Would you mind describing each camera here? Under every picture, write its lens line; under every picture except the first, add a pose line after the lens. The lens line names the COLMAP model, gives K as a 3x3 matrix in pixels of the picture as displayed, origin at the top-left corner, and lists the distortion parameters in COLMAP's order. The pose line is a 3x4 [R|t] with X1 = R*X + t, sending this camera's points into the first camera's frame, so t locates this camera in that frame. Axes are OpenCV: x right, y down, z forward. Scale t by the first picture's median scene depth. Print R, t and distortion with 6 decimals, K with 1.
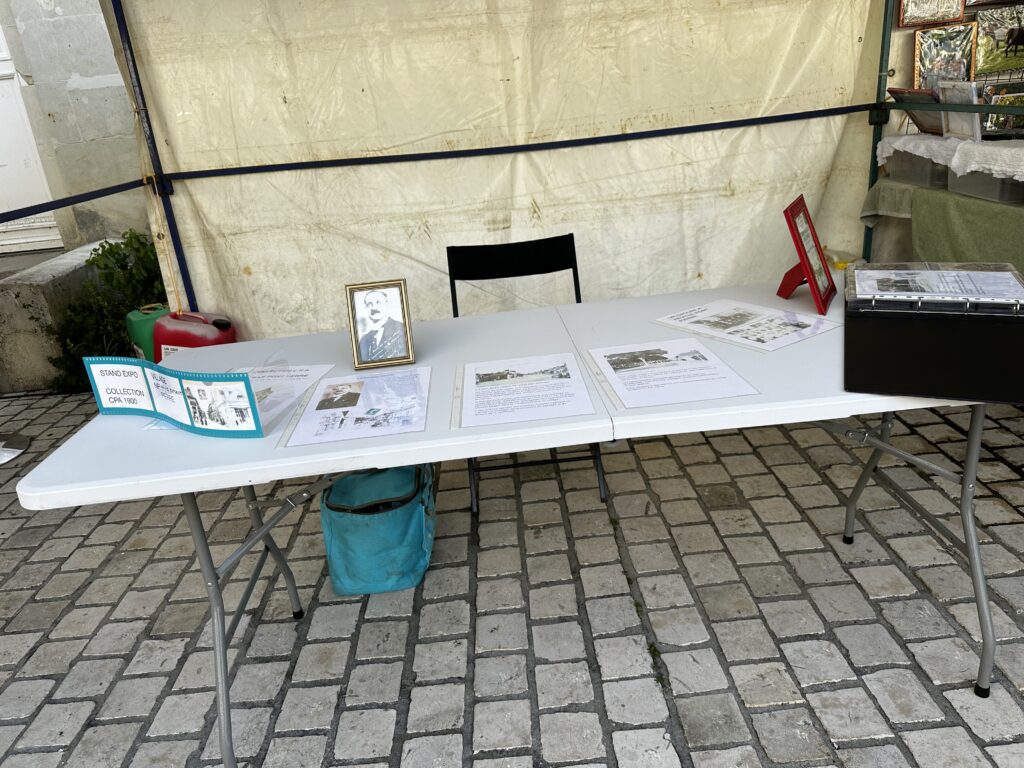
lens RADIAL K [[721.7, 0, 512.0], [0, 721.7, 384.0], [0, 0, 1]] dist [0.006468, -0.002668]
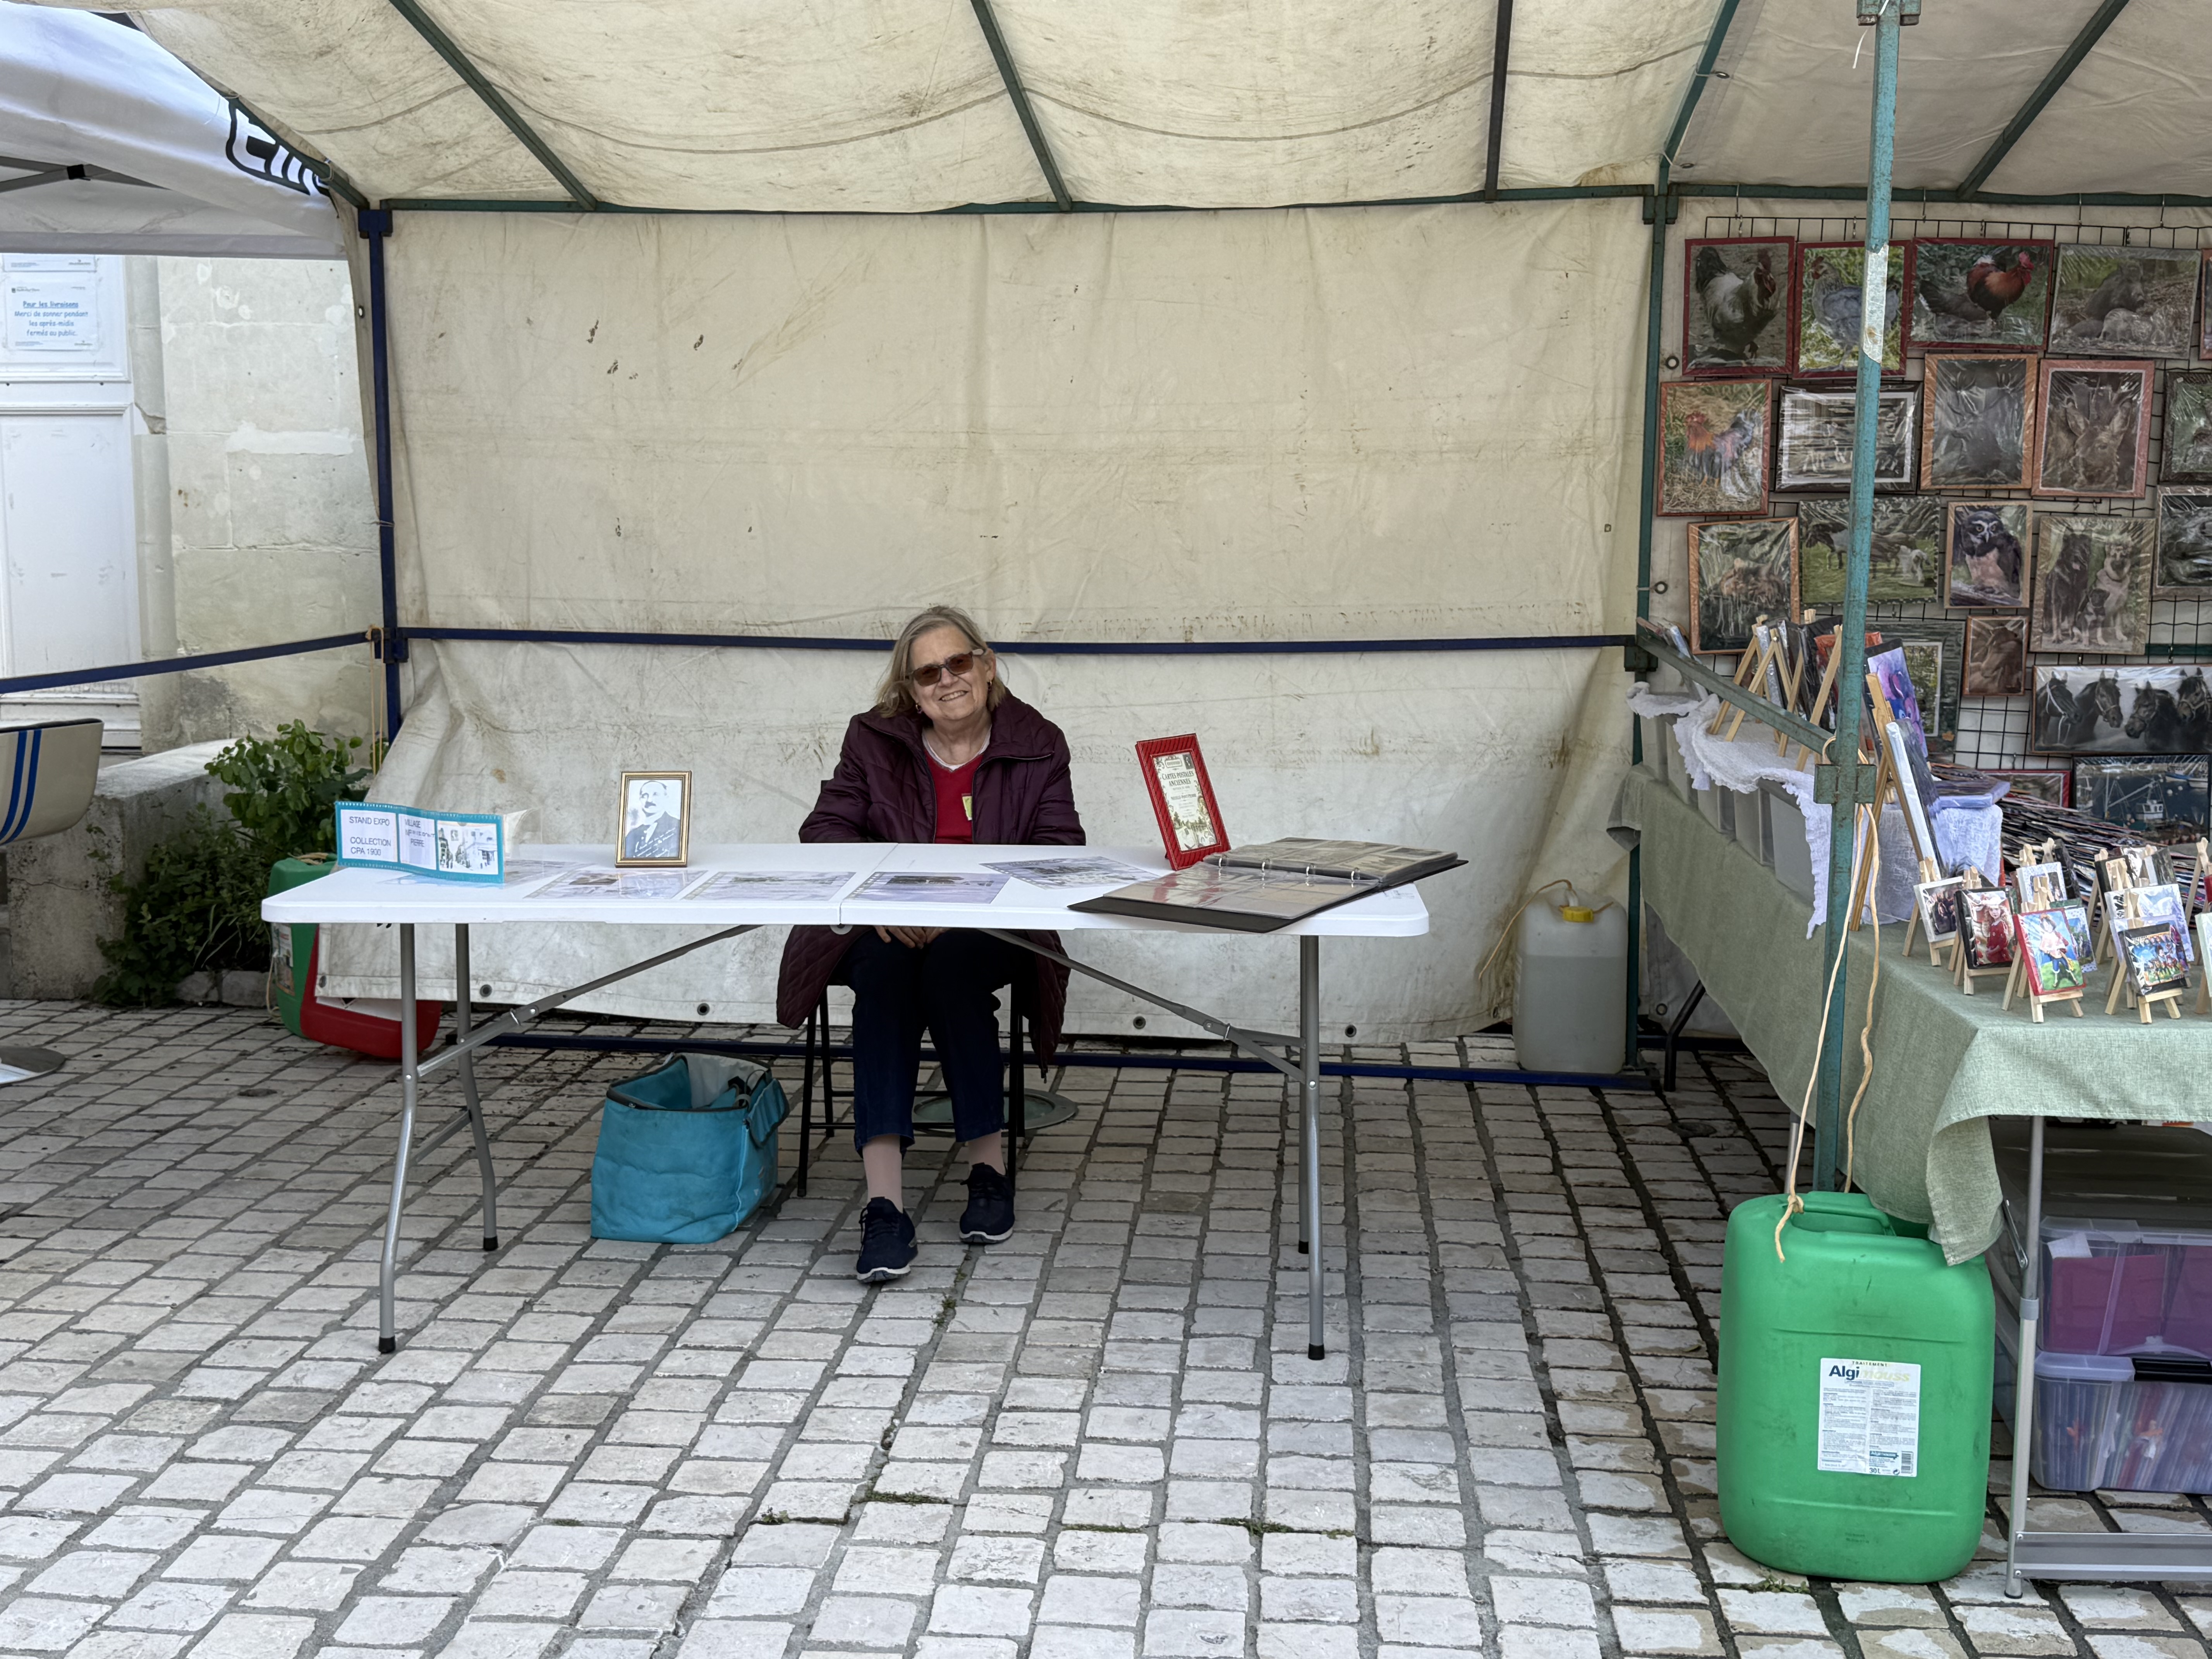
lens RADIAL K [[2321.0, 0, 1106.0], [0, 2321.0, 829.5], [0, 0, 1]] dist [0.101373, 0.003599]
pose [[0.989545, 0.107690, -0.095931, 0.441695], [-0.127022, 0.965793, -0.226074, 0.348339], [0.068304, 0.235896, 0.969375, -1.183744]]
